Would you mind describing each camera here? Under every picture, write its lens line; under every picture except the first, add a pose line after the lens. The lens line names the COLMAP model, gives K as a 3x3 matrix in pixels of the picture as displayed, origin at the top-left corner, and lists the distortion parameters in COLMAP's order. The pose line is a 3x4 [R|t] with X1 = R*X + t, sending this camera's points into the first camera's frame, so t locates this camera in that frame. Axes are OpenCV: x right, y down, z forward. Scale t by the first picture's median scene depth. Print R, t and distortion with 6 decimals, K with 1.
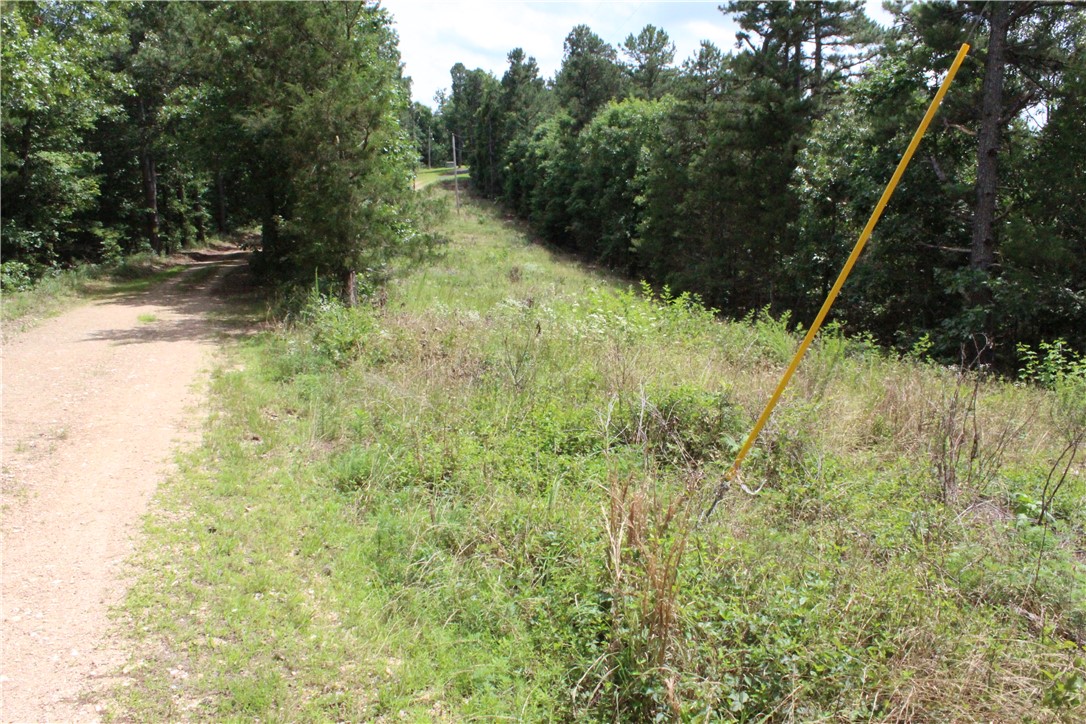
lens RADIAL K [[878.1, 0, 543.0], [0, 878.1, 362.0], [0, 0, 1]] dist [-0.137259, 0.006249]
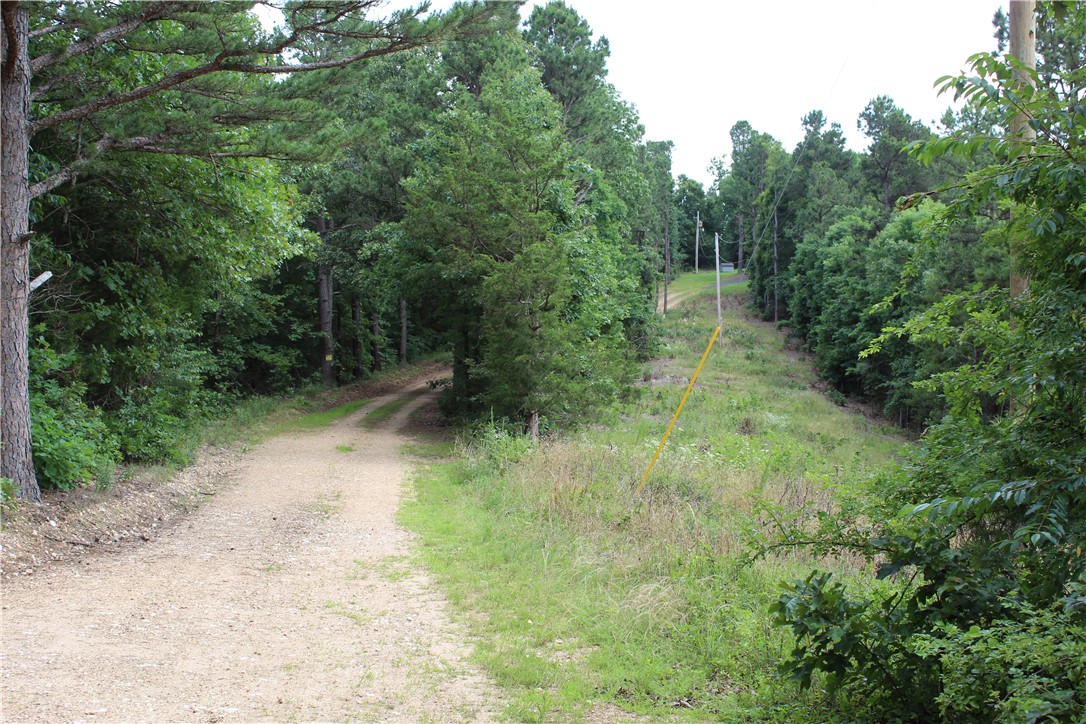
lens RADIAL K [[1449.8, 0, 543.0], [0, 1449.8, 362.0], [0, 0, 1]] dist [-0.120680, -0.027750]
pose [[0.969287, 0.023957, -0.244763, 0.051712], [-0.059776, 0.988348, -0.139982, 0.018832], [0.238558, 0.150314, 0.959425, -0.164508]]
